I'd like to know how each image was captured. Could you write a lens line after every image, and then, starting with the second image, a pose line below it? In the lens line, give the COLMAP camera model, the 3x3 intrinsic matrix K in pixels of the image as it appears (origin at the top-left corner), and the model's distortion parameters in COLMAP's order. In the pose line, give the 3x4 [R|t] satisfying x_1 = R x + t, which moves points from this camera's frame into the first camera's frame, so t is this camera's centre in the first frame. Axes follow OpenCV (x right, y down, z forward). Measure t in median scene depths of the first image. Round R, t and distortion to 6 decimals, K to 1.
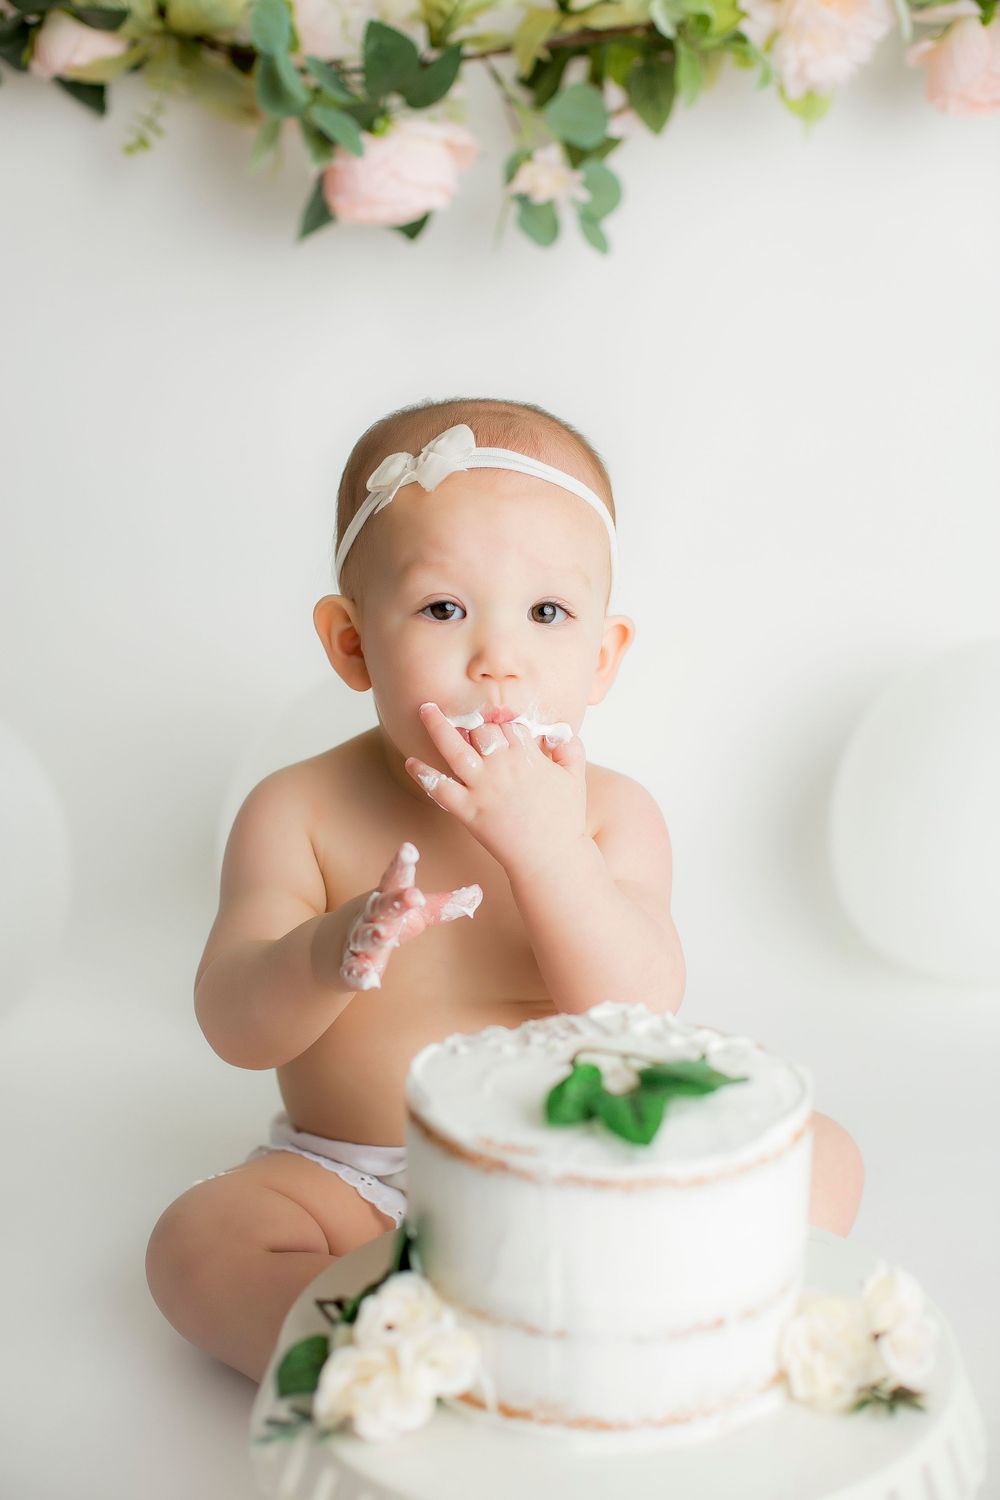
lens RADIAL K [[2236.0, 0, 500.0], [0, 2236.0, 750.0], [0, 0, 1]] dist [-0.166028, 0.118454]
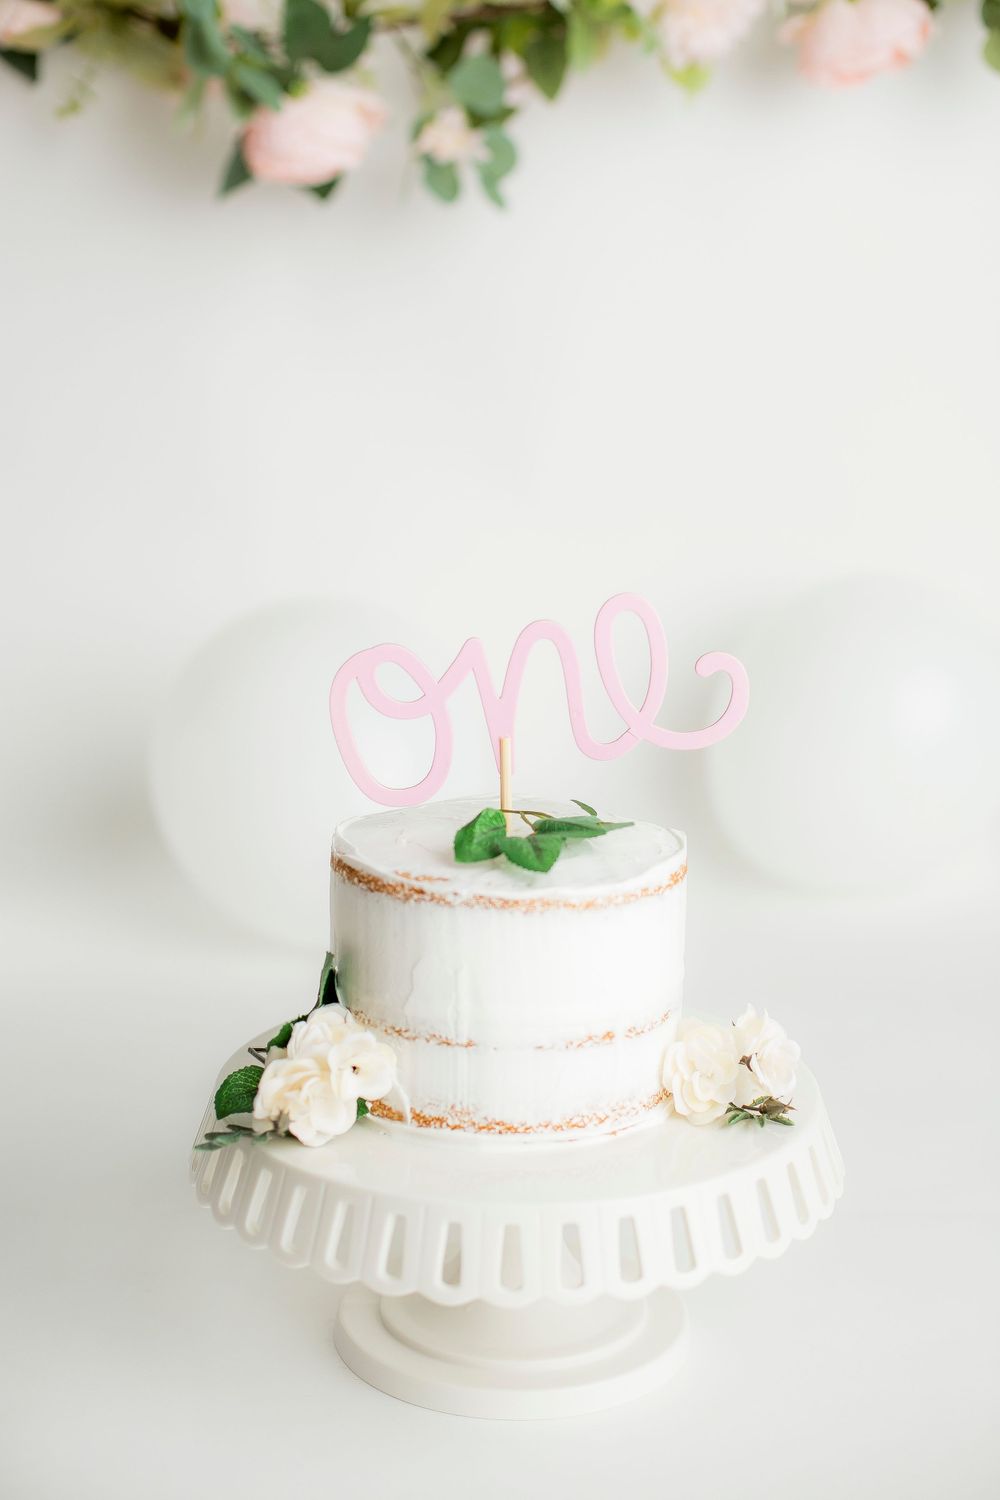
lens RADIAL K [[2236.0, 0, 500.0], [0, 2236.0, 750.0], [0, 0, 1]] dist [-0.166028, 0.118454]
pose [[0.998843, 0.000913, 0.048079, -0.006470], [0.000473, 0.999584, -0.028826, 0.076927], [-0.048085, 0.028816, 0.998427, -0.079740]]
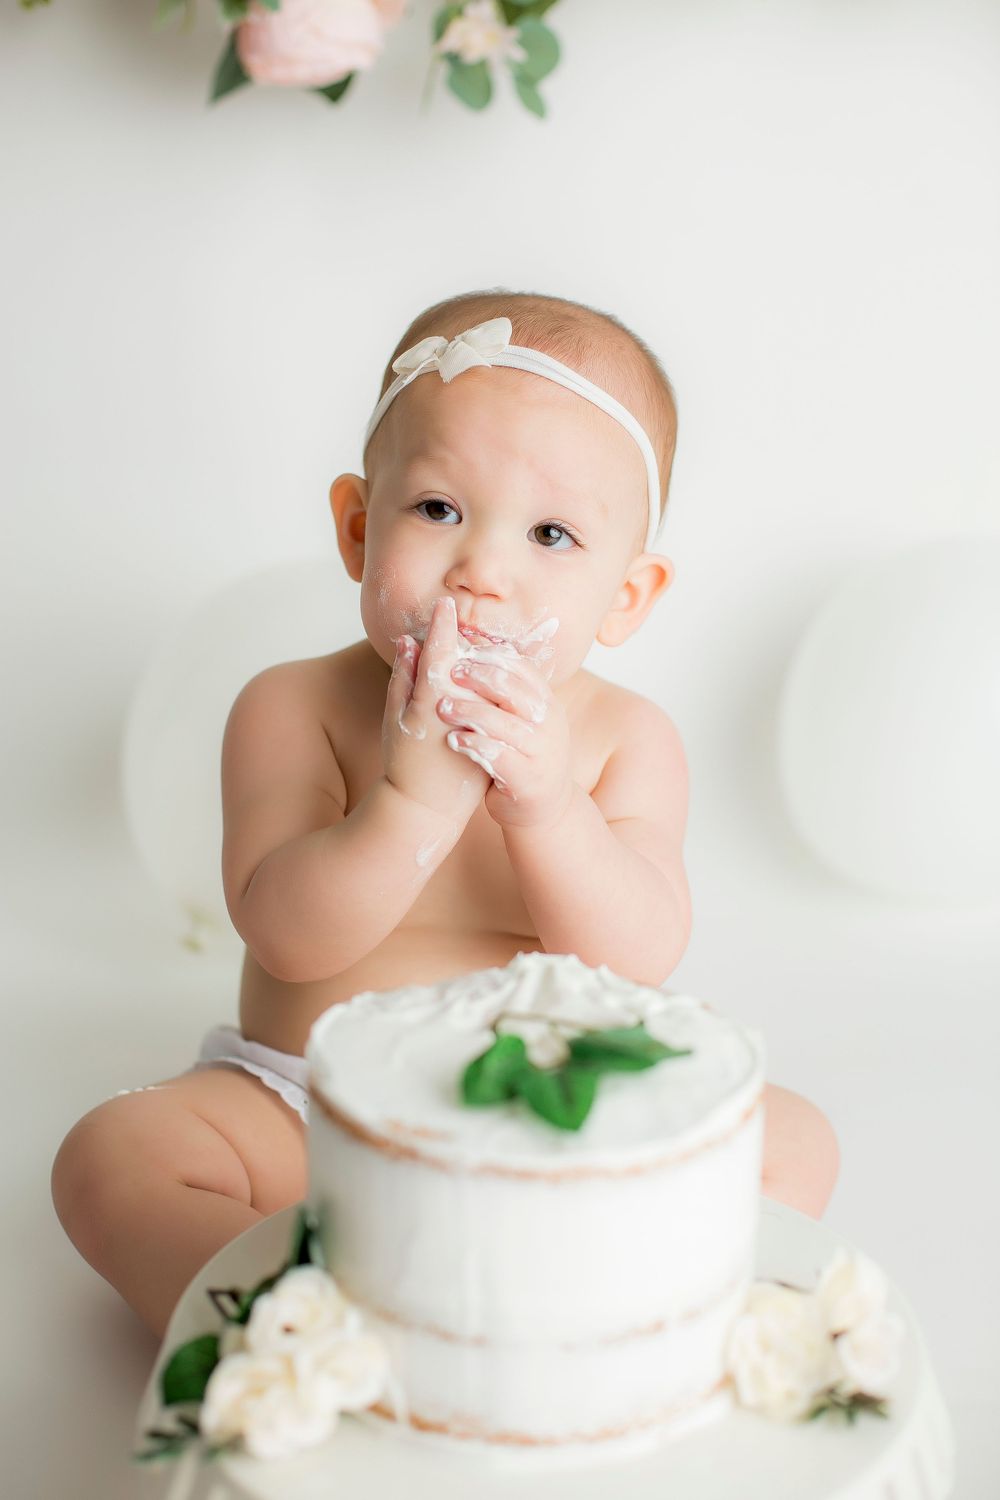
lens RADIAL K [[2236.0, 0, 500.0], [0, 2236.0, 750.0], [0, 0, 1]] dist [-0.166028, 0.118454]
pose [[0.999679, 0.000324, 0.025352, 0.007038], [-0.001687, 0.998553, 0.053759, -0.010121], [-0.025297, -0.053785, 0.998232, 0.068744]]
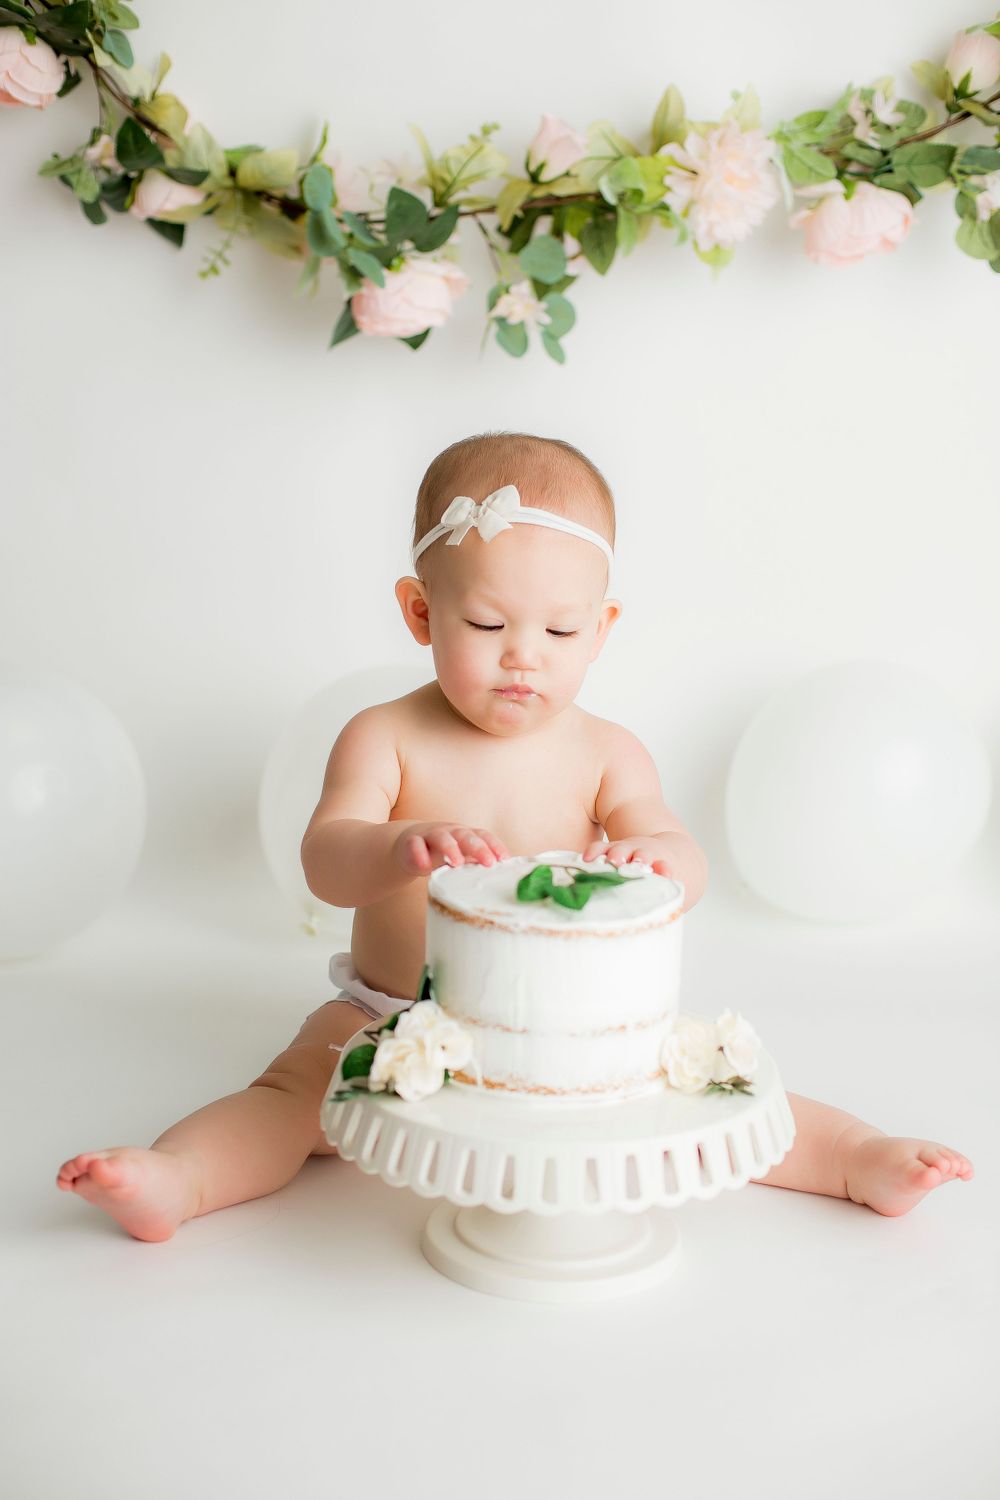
lens RADIAL K [[2153.5, 0, 500.0], [0, 2153.5, 750.0], [0, 0, 1]] dist [-0.152586, 0.035460]
pose [[0.999477, 0.021396, 0.024264, -0.017072], [-0.020482, 0.999094, -0.037316, 0.062319], [-0.025040, 0.036799, 0.999009, -0.300688]]
